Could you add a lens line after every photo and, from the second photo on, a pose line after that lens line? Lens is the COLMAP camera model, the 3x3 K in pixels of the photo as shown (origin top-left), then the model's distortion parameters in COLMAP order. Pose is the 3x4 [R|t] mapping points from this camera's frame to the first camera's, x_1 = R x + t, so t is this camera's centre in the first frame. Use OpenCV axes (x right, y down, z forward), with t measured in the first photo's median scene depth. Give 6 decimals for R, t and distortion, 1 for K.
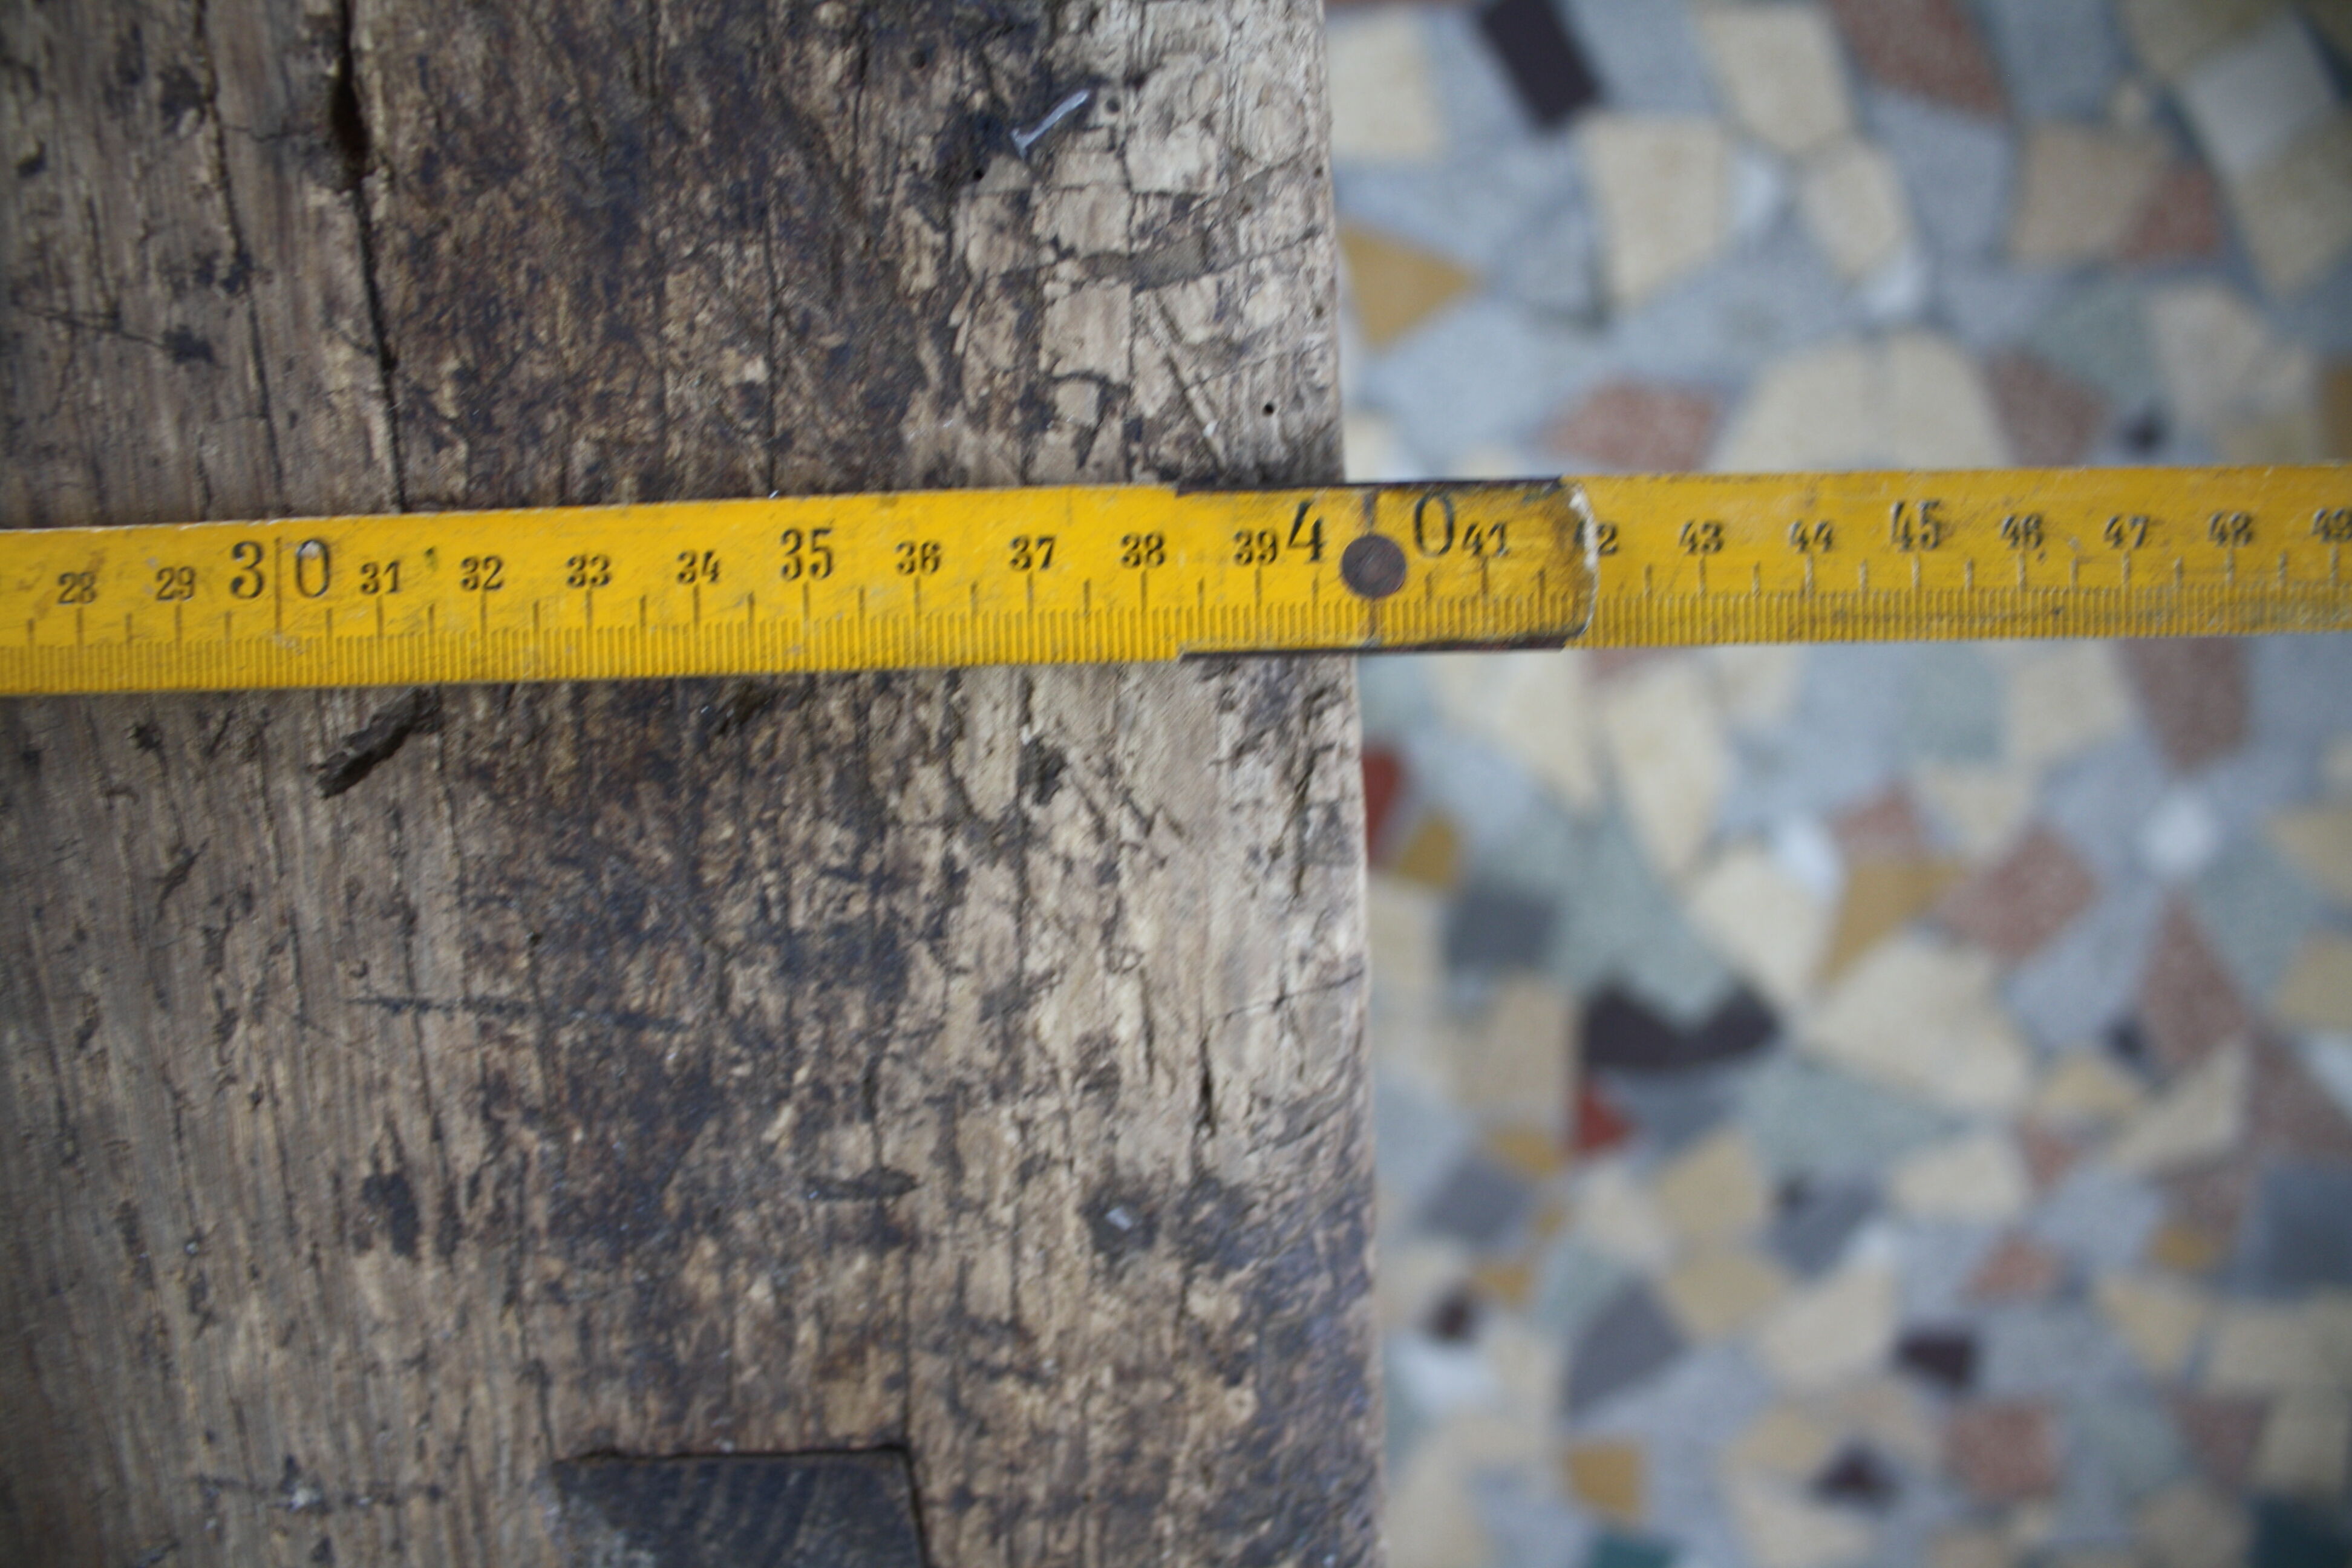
lens RADIAL K [[1895.9, 0, 1093.5], [0, 1895.9, 828.8], [0, 0, 1]] dist [-0.174116, 0.144549]
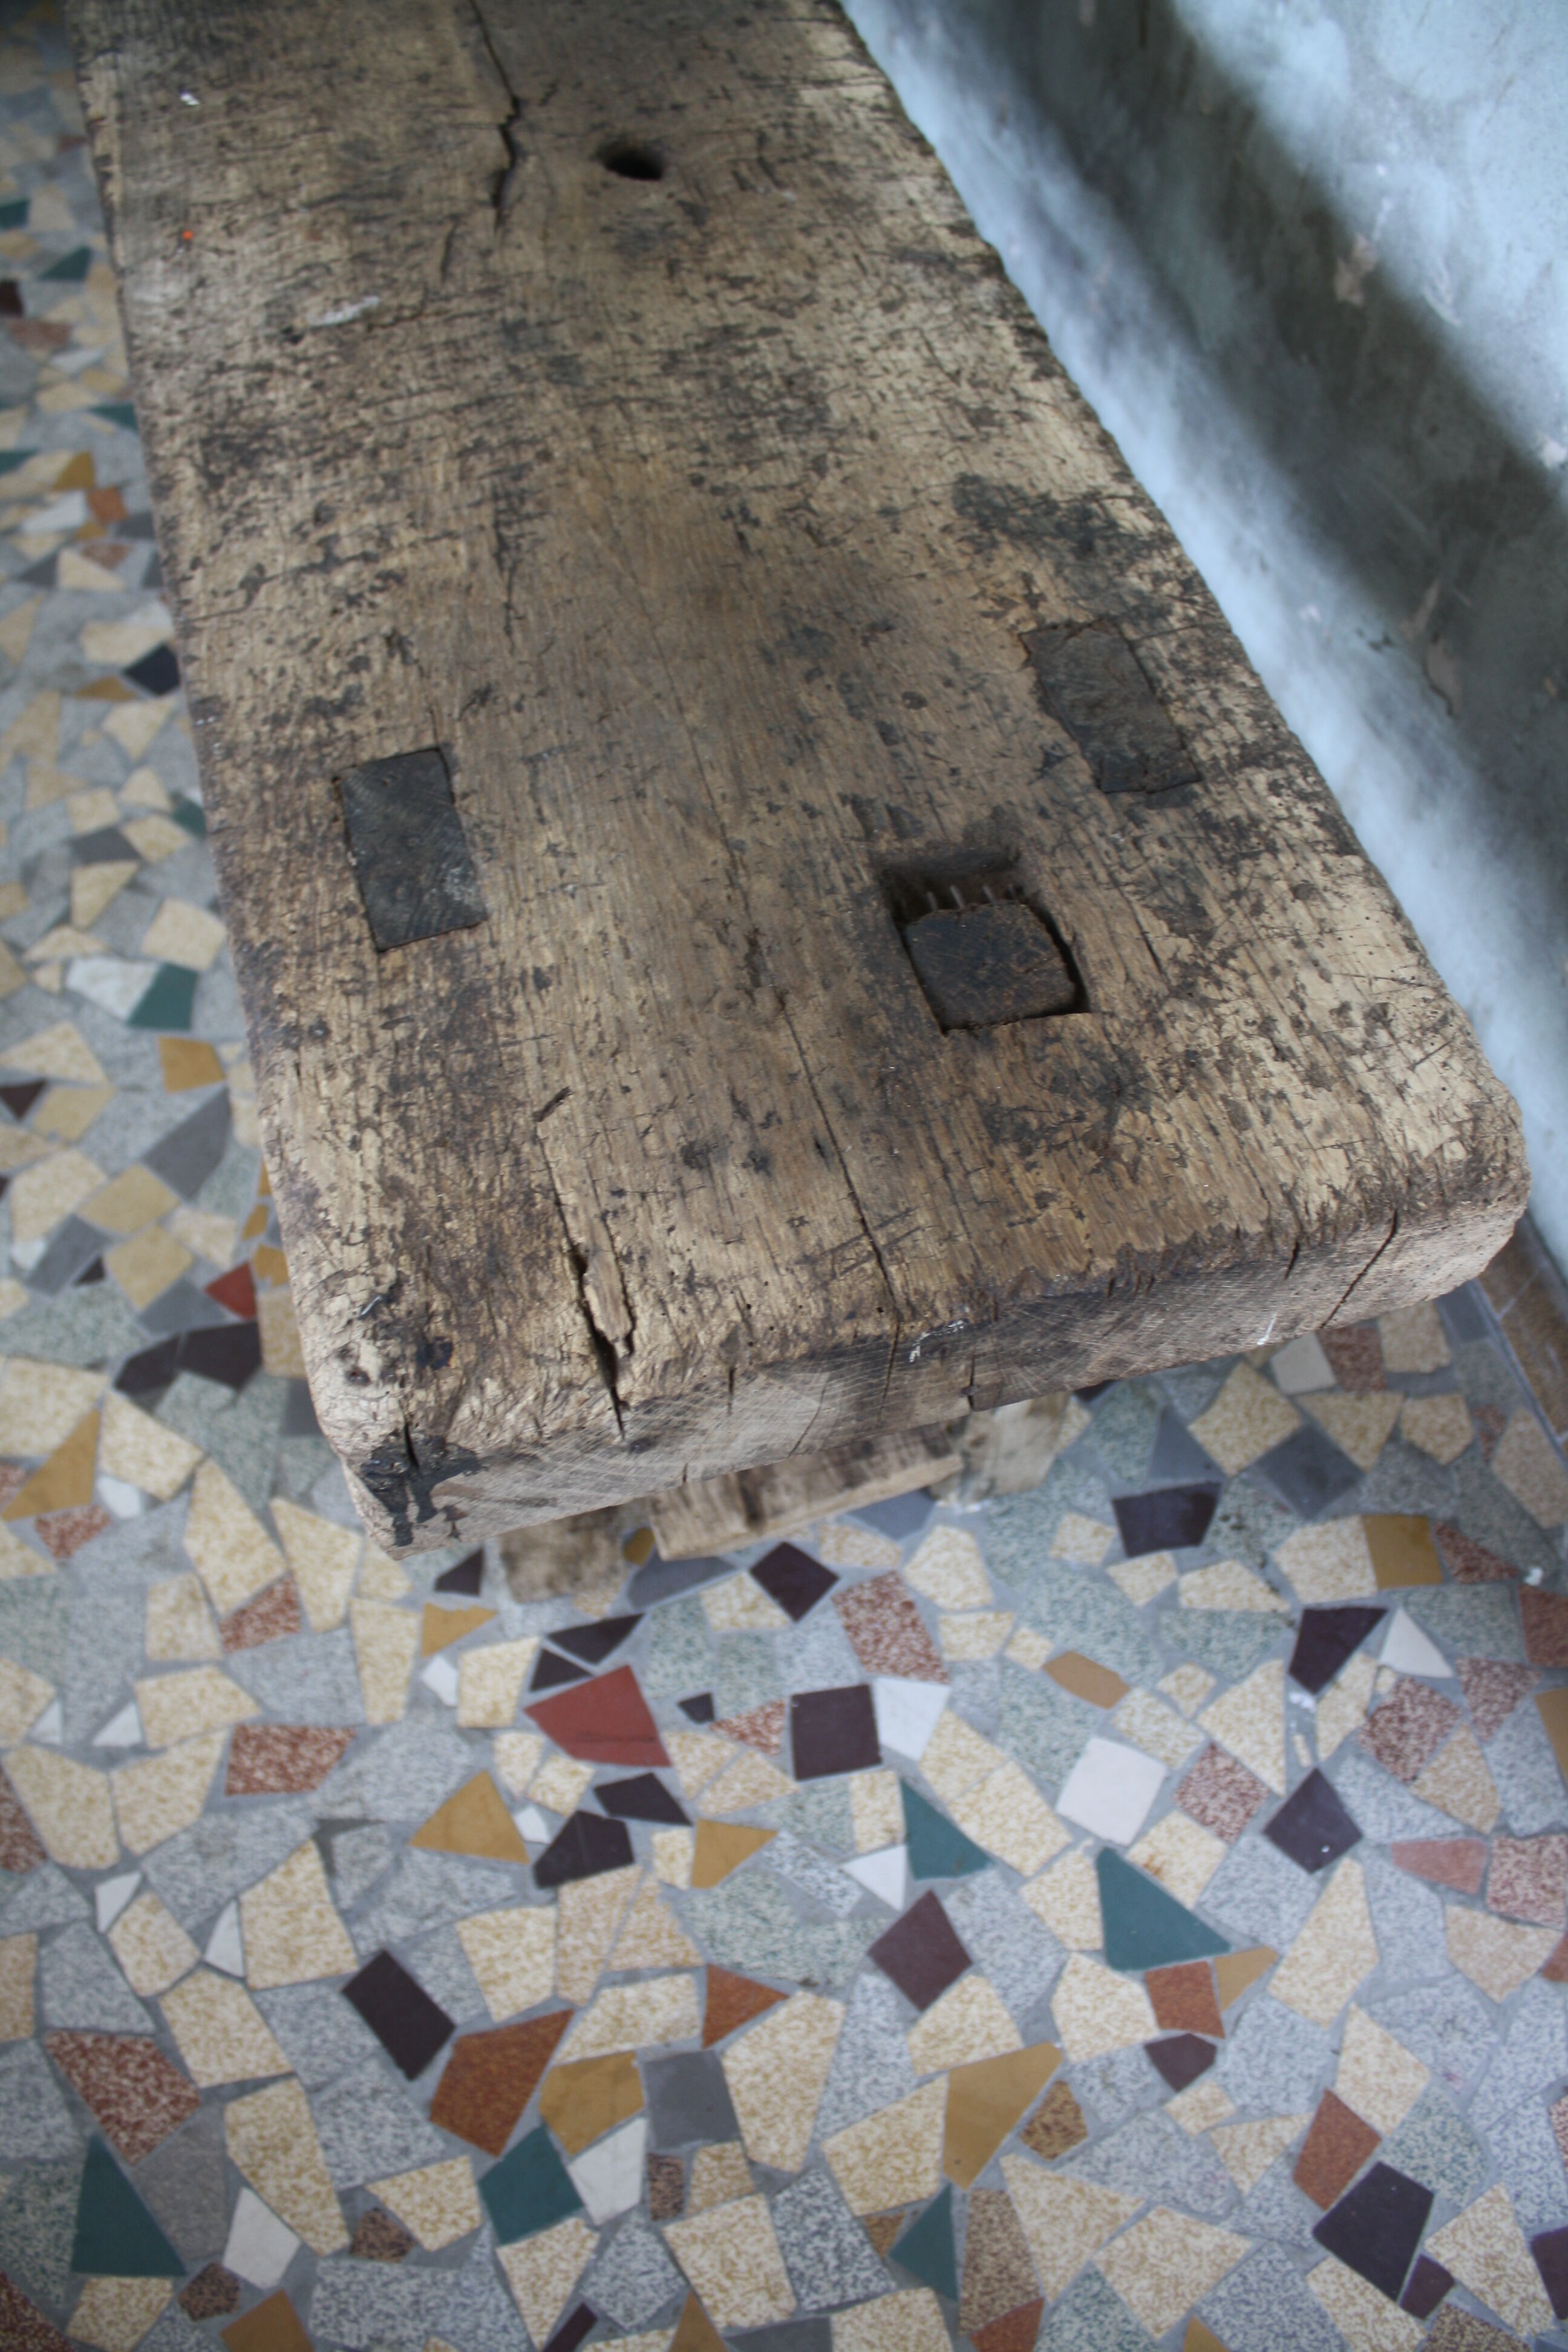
lens RADIAL K [[1895.9, 0, 767.3], [0, 1895.9, 1194.5], [0, 0, 1]] dist [-0.174116, 0.144549]
pose [[-0.972697, 0.231163, -0.020585, -0.628252], [-0.228990, -0.941551, 0.247073, -1.073256], [0.037733, 0.245041, 0.968778, -2.123065]]
